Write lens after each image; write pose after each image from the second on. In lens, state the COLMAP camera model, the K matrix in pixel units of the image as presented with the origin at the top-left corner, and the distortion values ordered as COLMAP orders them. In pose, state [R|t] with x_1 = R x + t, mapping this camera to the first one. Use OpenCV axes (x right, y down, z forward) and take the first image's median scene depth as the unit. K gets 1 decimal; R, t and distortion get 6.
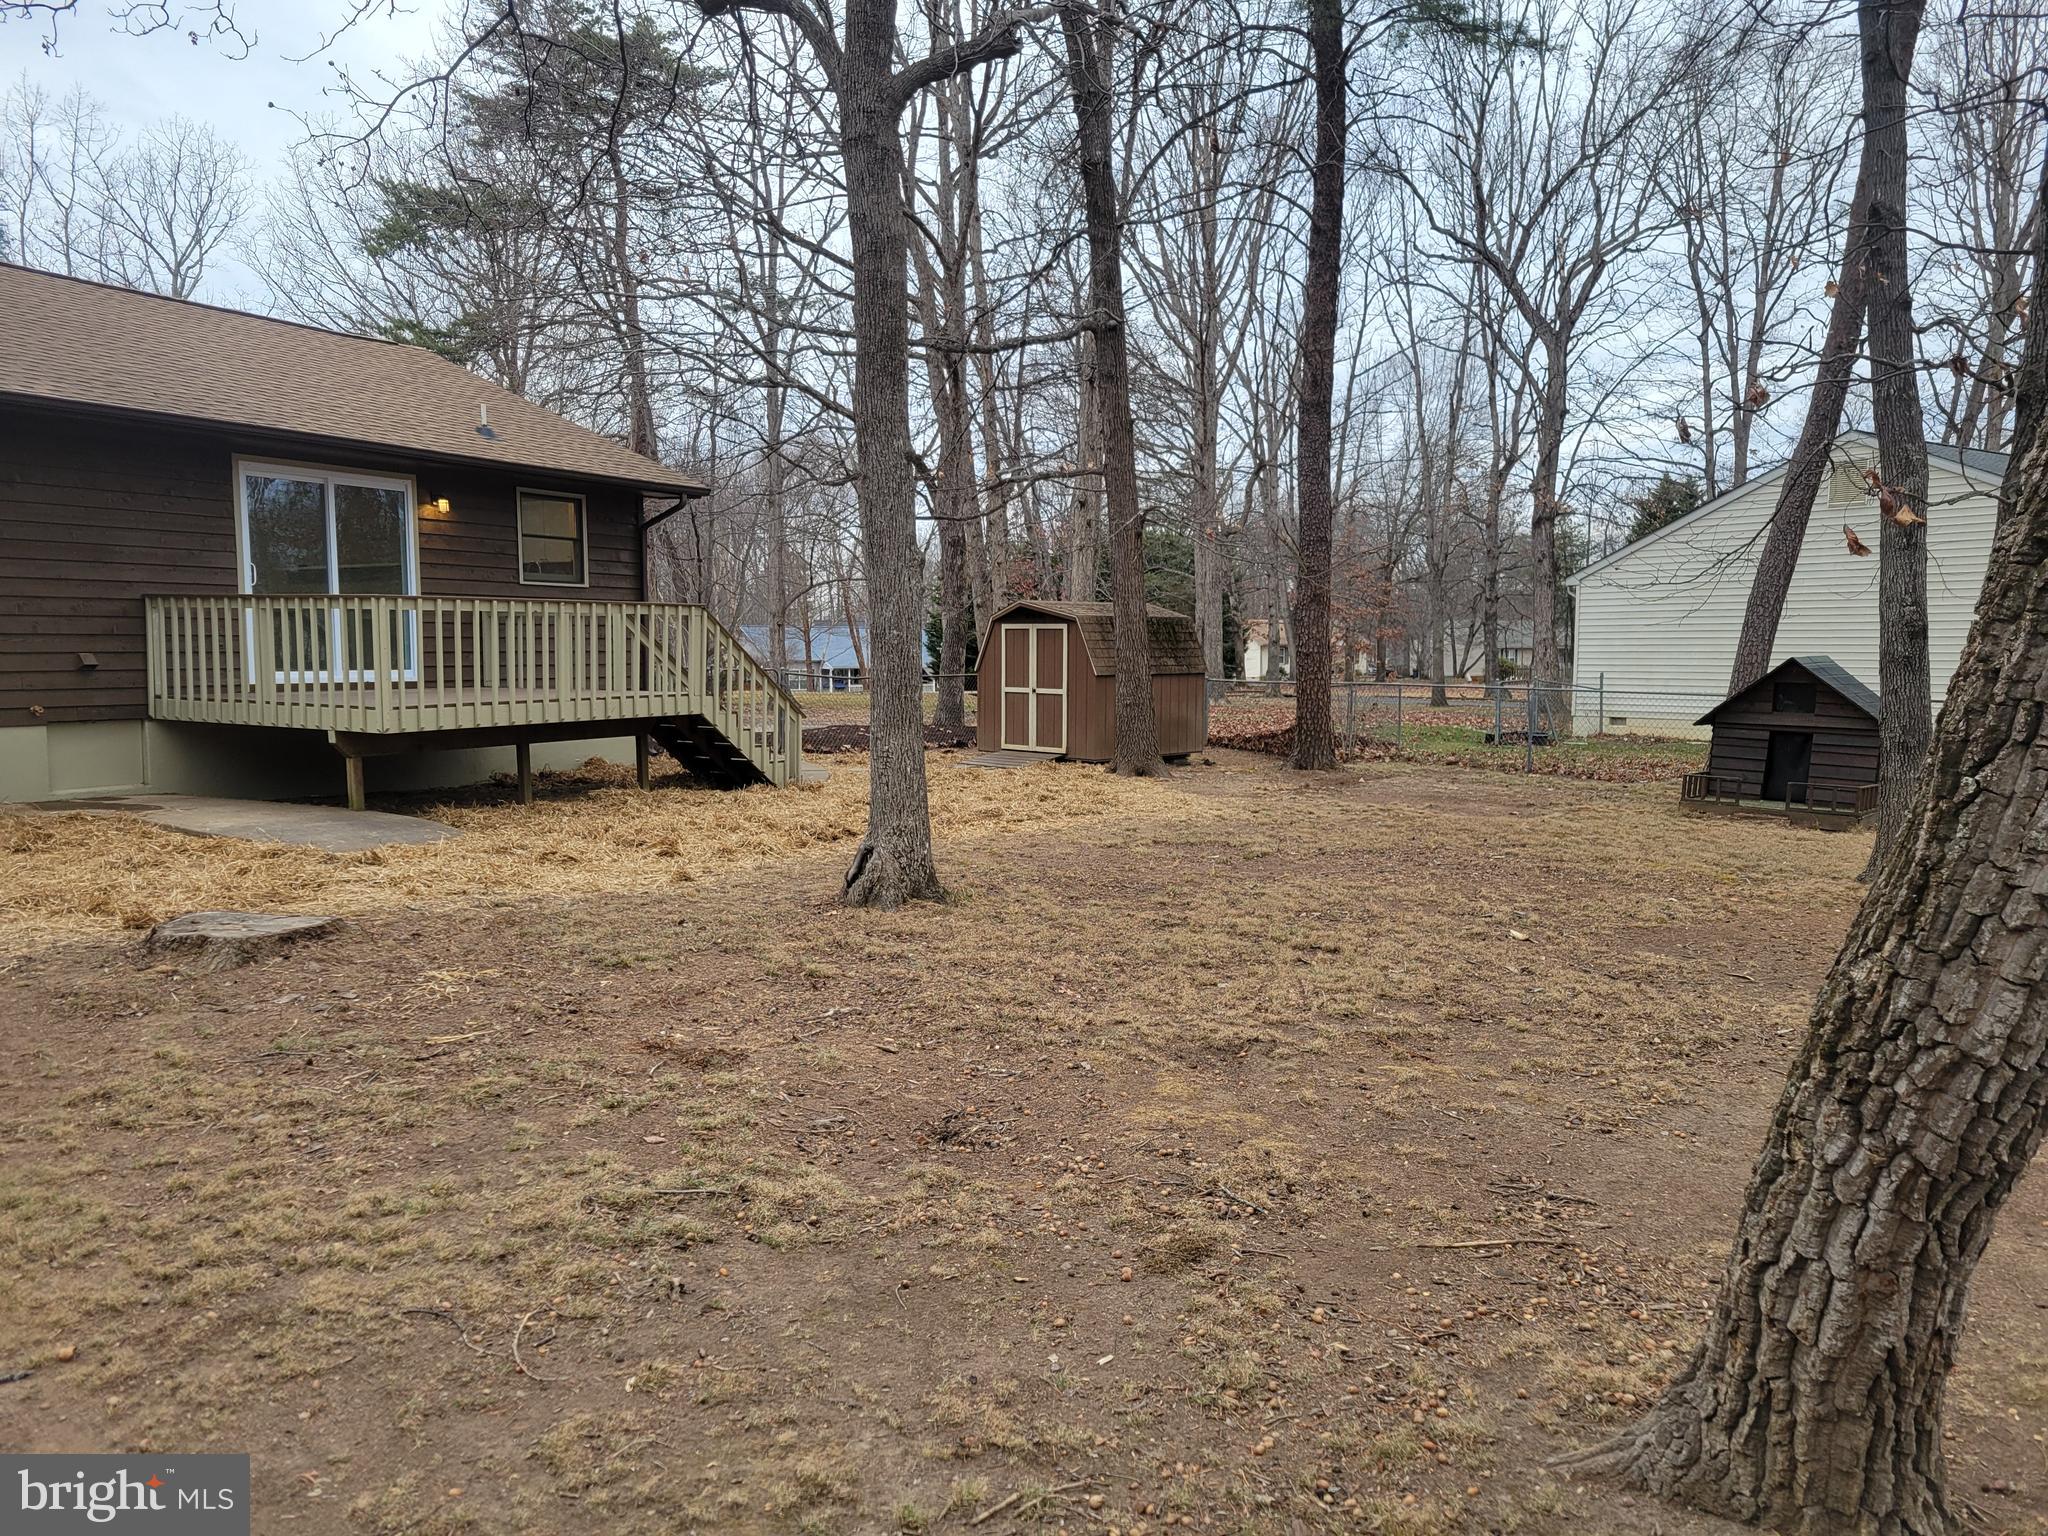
lens RADIAL K [[1576.4, 0, 1024.0], [0, 1576.4, 768.0], [0, 0, 1]] dist [-0.002293, -0.000181]
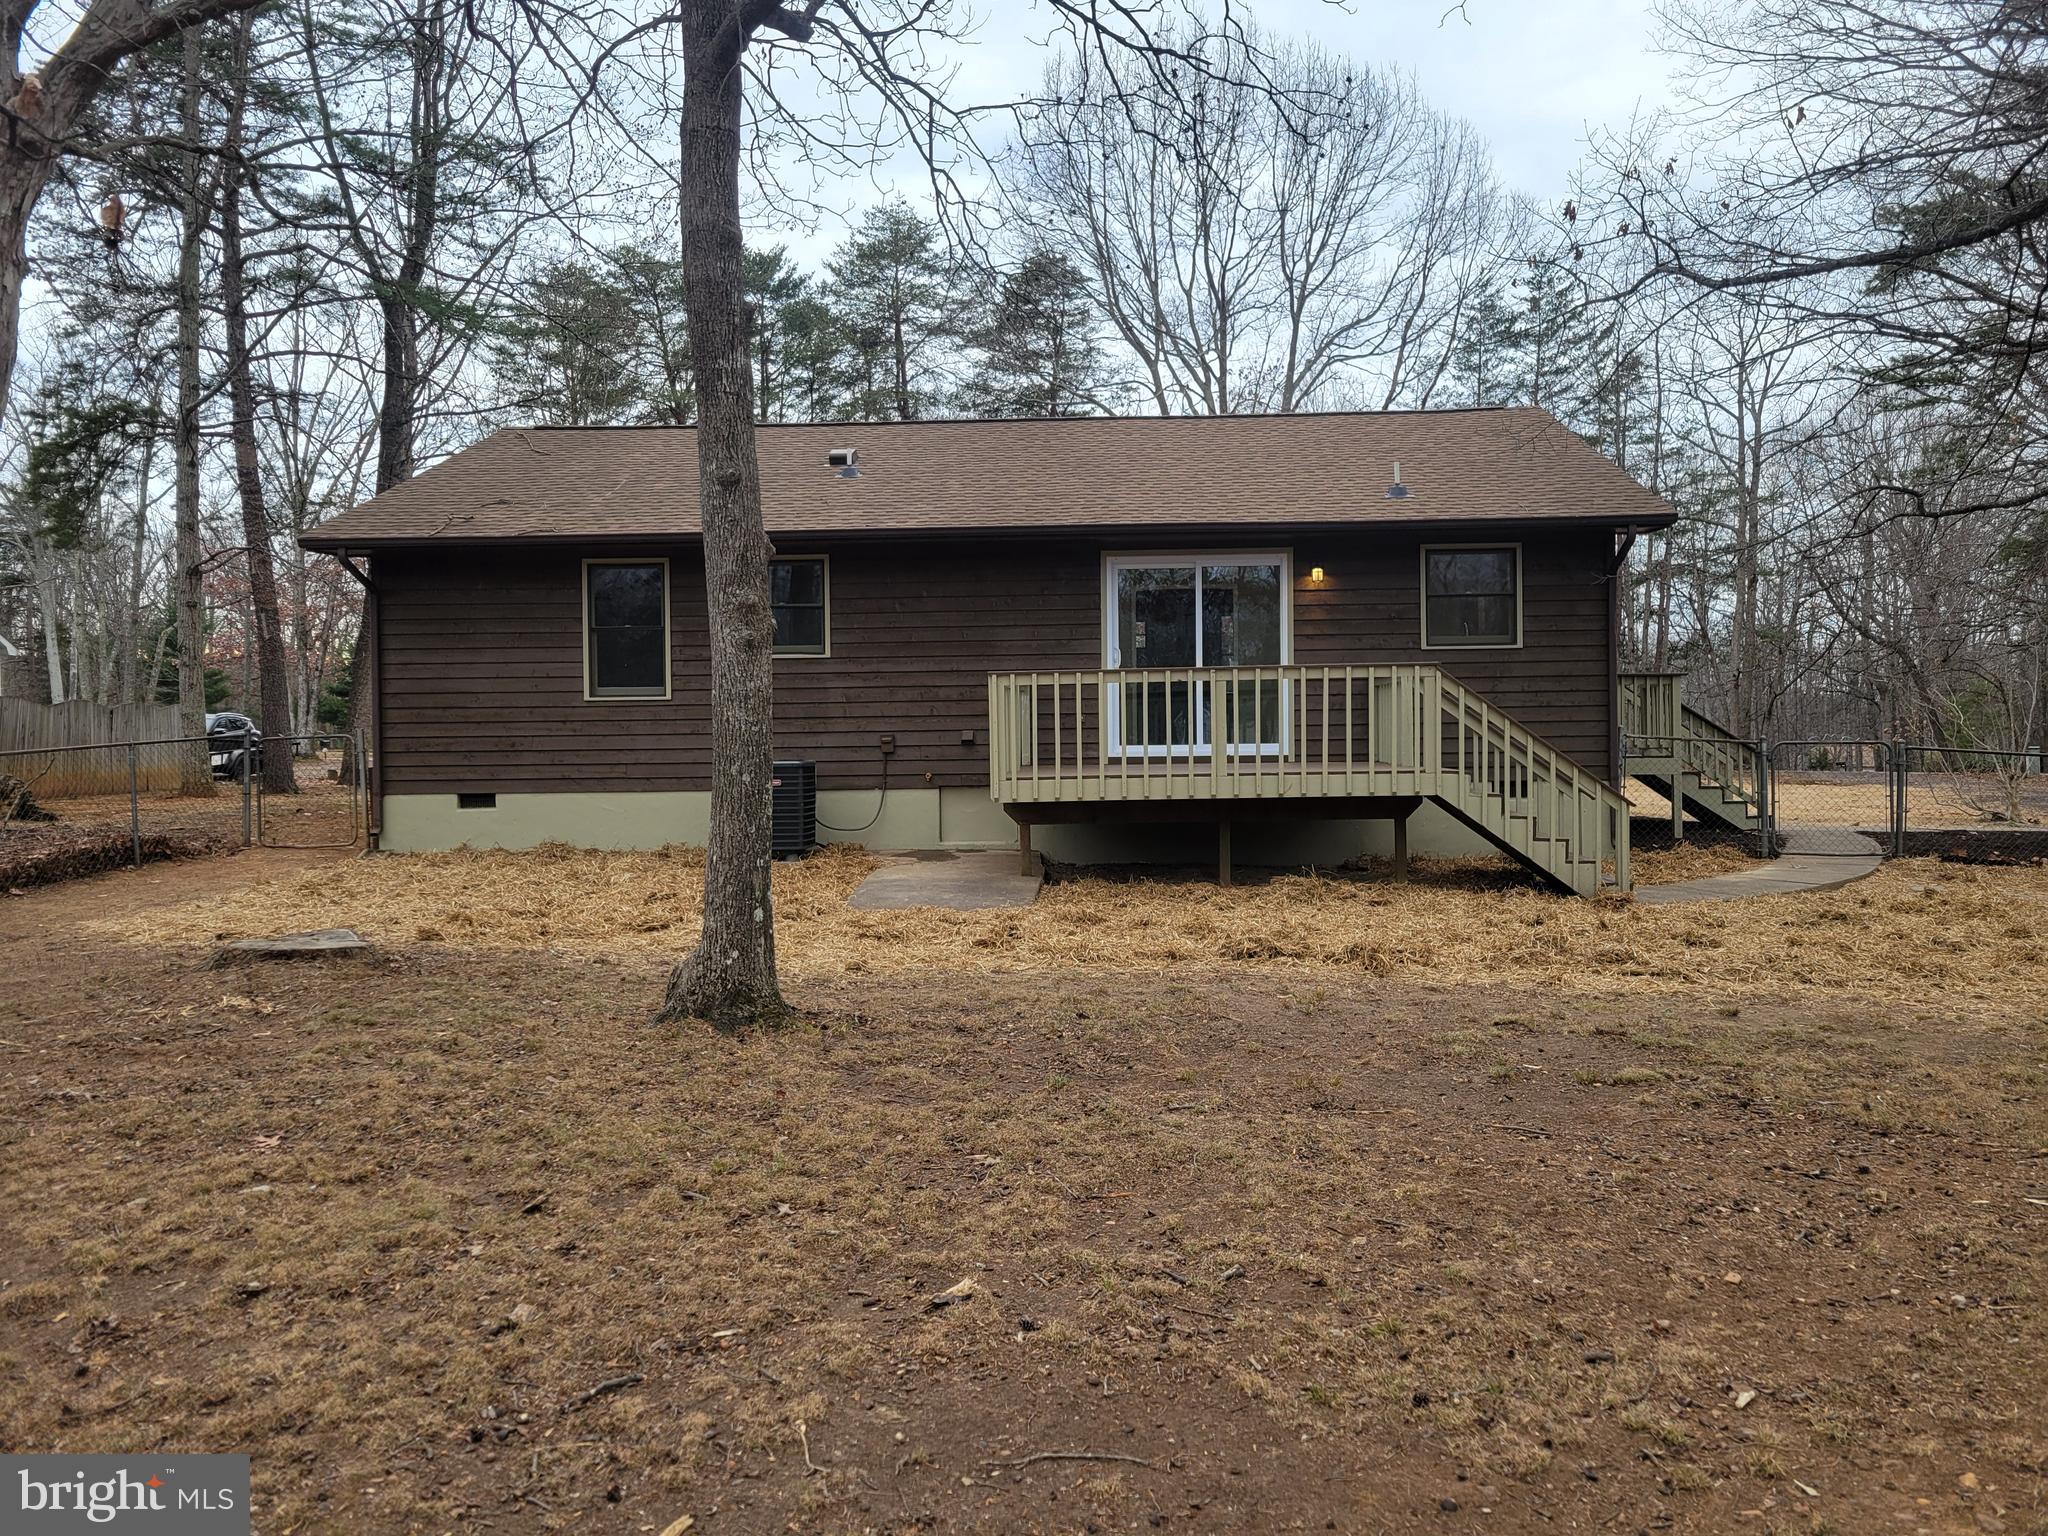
lens RADIAL K [[1576.4, 0, 1024.0], [0, 1576.4, 768.0], [0, 0, 1]] dist [-0.002293, -0.000181]
pose [[0.456140, 0.016053, -0.889763, 0.439650], [-0.050075, 0.998716, -0.007653, -0.032370], [0.888498, 0.048045, 0.456358, 0.420020]]
